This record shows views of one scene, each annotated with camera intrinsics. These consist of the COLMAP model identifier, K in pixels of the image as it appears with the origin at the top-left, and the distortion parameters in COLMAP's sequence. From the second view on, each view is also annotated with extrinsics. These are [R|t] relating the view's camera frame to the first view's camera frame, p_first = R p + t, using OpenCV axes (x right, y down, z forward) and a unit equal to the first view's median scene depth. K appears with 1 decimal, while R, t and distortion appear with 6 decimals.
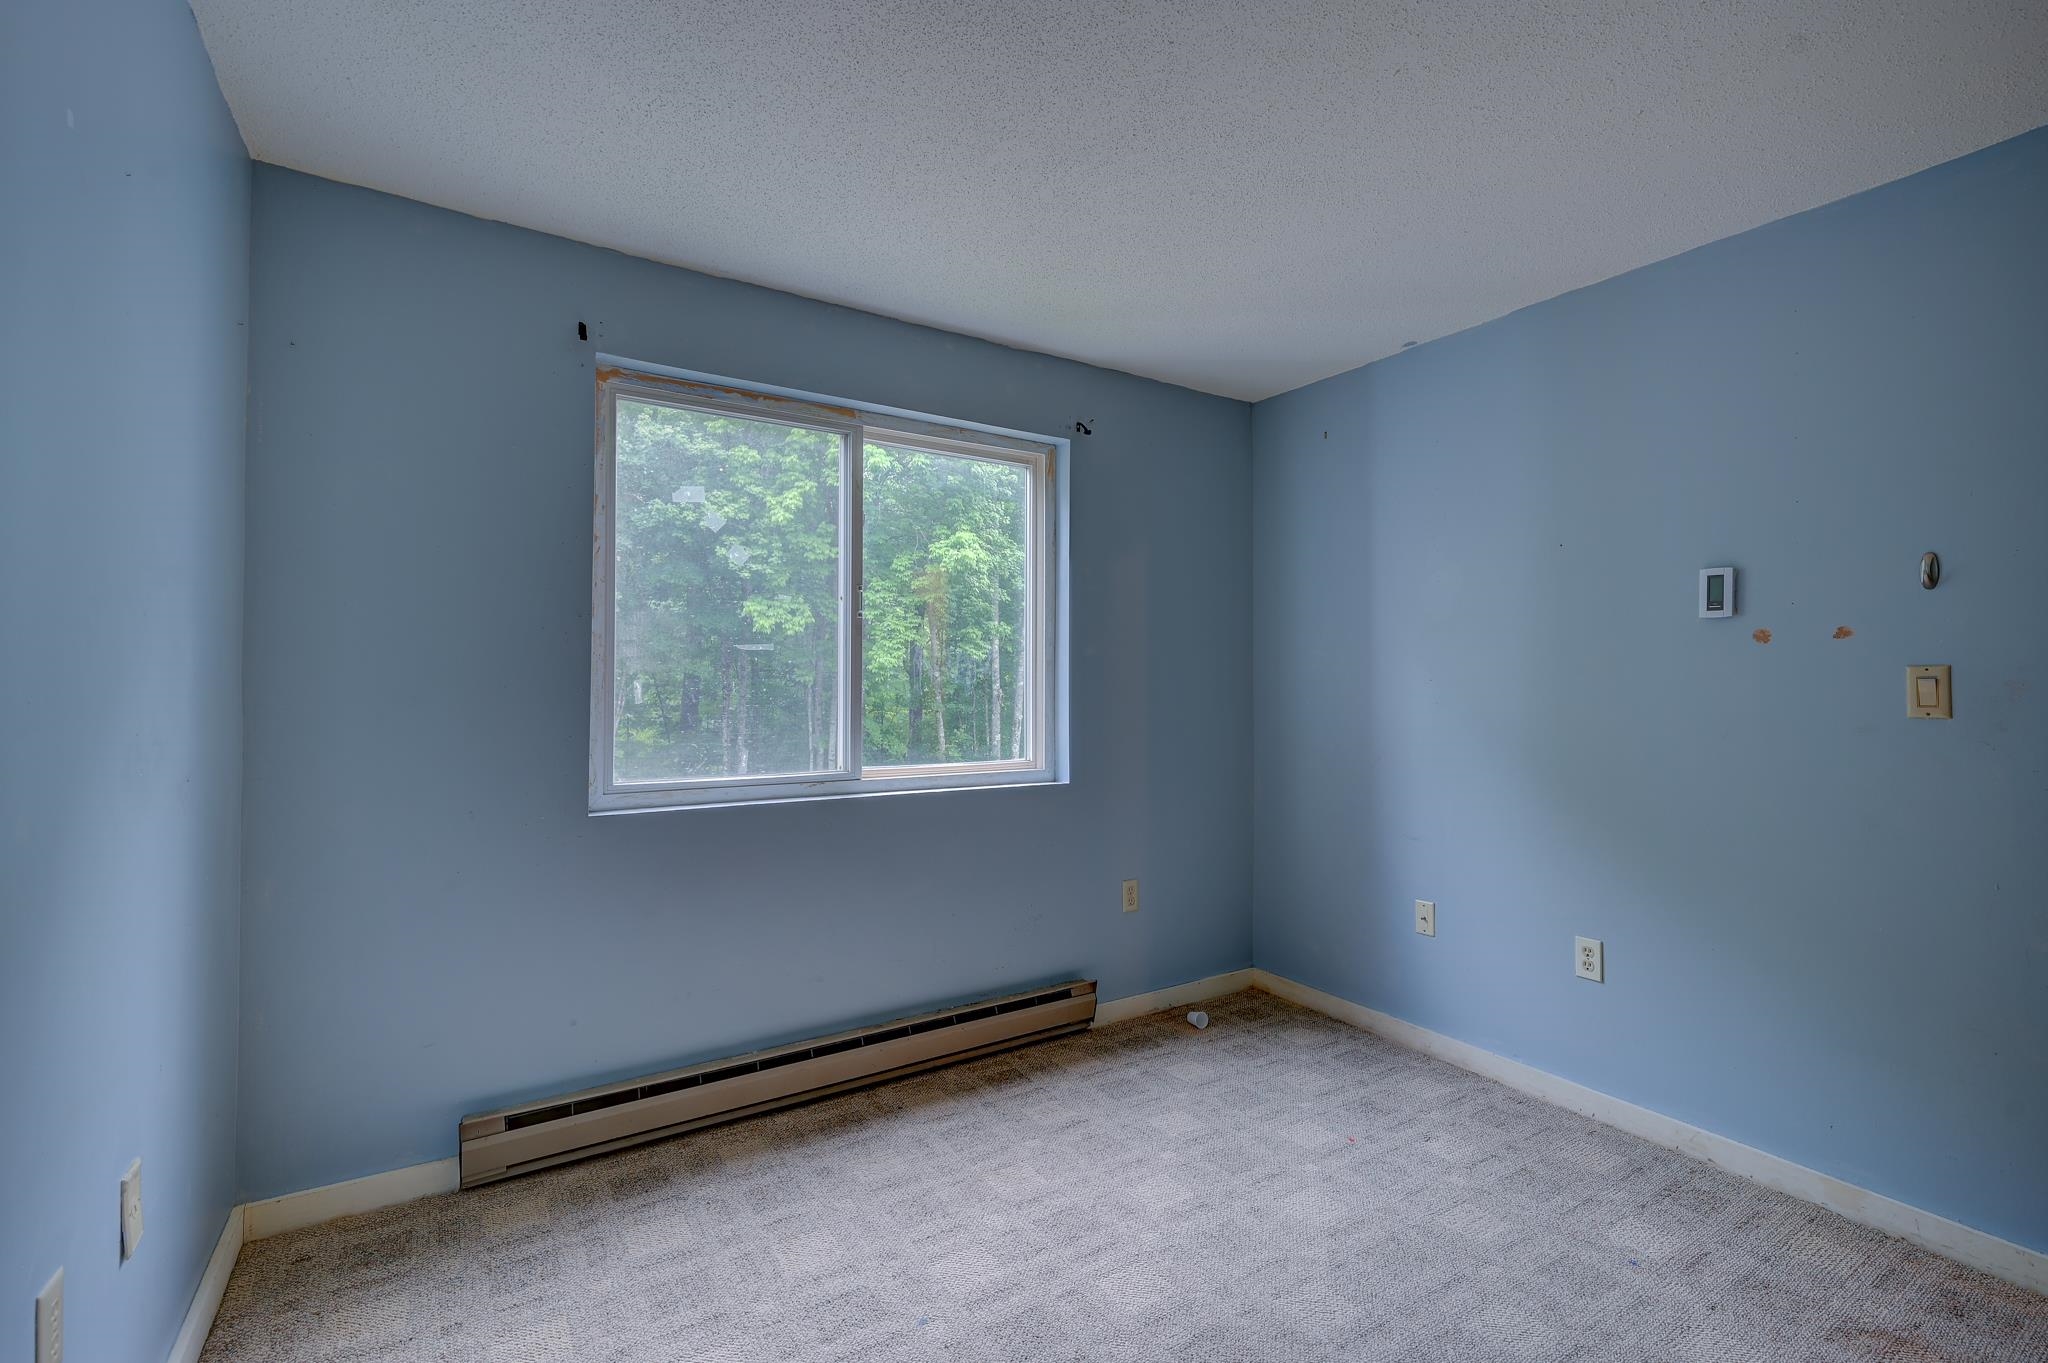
lens RADIAL K [[897.2, 0, 1029.9], [0, 897.2, 681.2], [0, 0, 1]] dist [-0.002352, 0.000953]
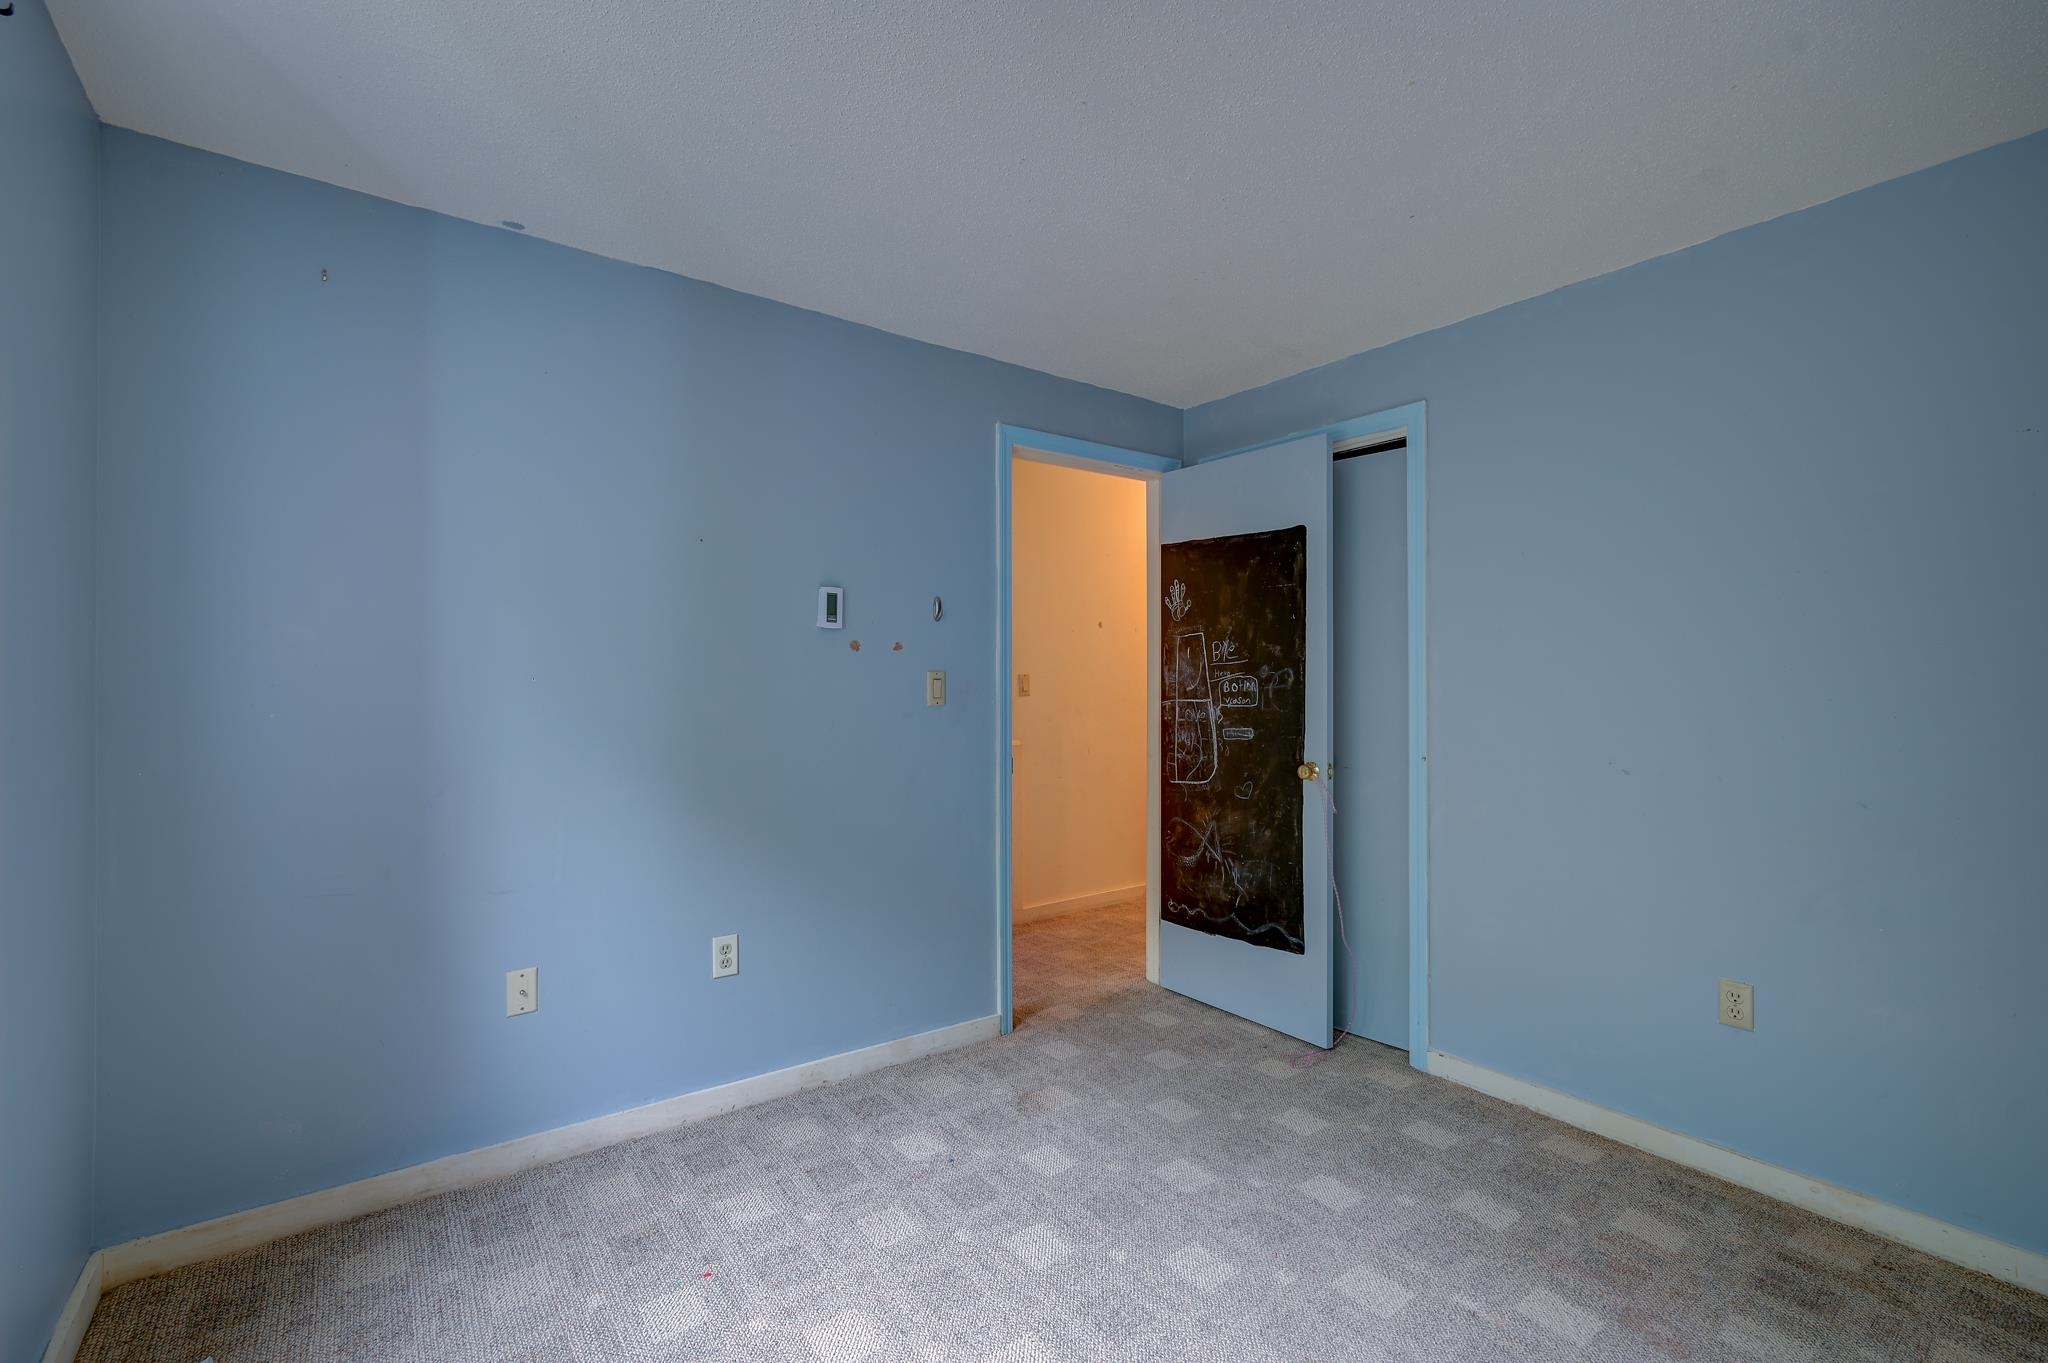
lens RADIAL K [[897.2, 0, 1032.0], [0, 897.2, 679.4], [0, 0, 1]] dist [-0.002352, 0.000953]
pose [[-0.078384, -0.004635, 0.996912, -0.390691], [-0.007016, 0.999967, 0.004097, -0.008187], [-0.996899, -0.006673, -0.078414, 0.705440]]
